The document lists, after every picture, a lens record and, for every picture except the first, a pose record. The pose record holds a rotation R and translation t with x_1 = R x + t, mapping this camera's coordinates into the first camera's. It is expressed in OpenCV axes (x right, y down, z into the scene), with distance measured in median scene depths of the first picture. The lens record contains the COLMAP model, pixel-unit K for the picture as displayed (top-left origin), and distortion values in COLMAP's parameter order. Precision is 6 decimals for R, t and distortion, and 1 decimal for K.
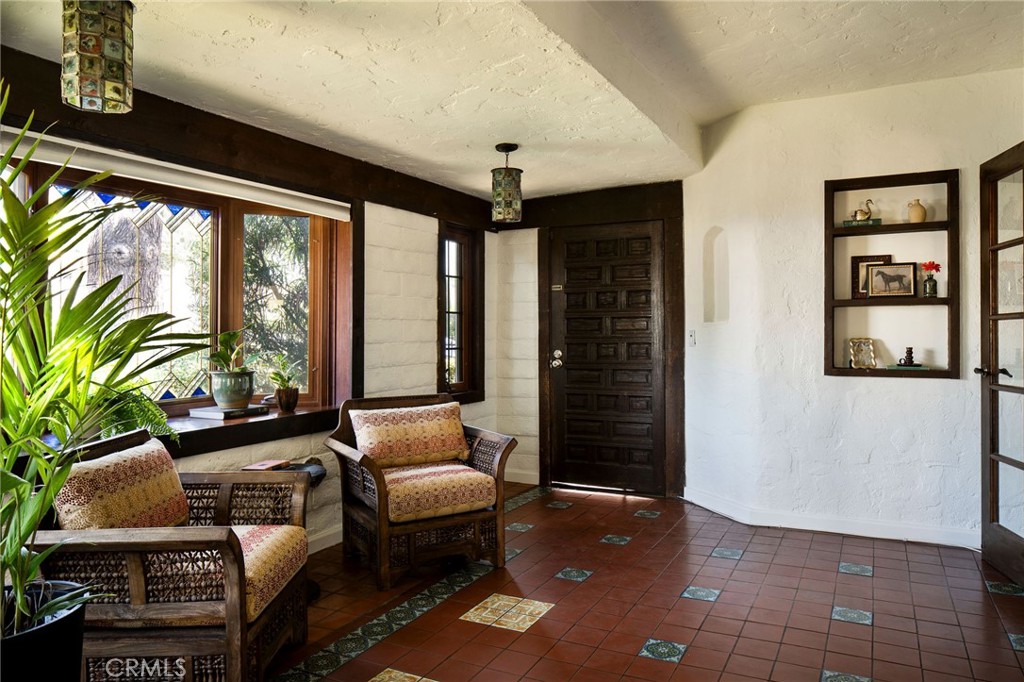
lens RADIAL K [[694.2, 0, 522.5], [0, 694.2, 312.7], [0, 0, 1]] dist [-0.016127, 0.001275]
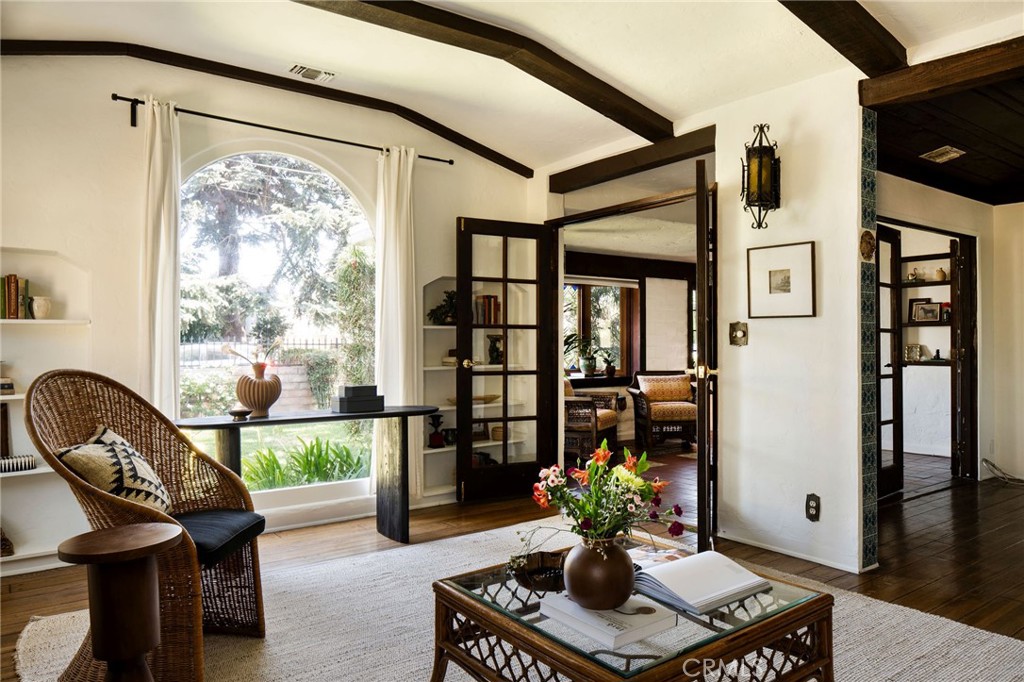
lens RADIAL K [[694.2, 0, 512.6], [0, 694.2, 338.7], [0, 0, 1]] dist [-0.016127, 0.001275]
pose [[0.890692, -0.000512, -0.454606, 0.388468], [0.005498, 0.999938, 0.009646, -0.001023], [0.454573, -0.011091, 0.890640, -1.111925]]
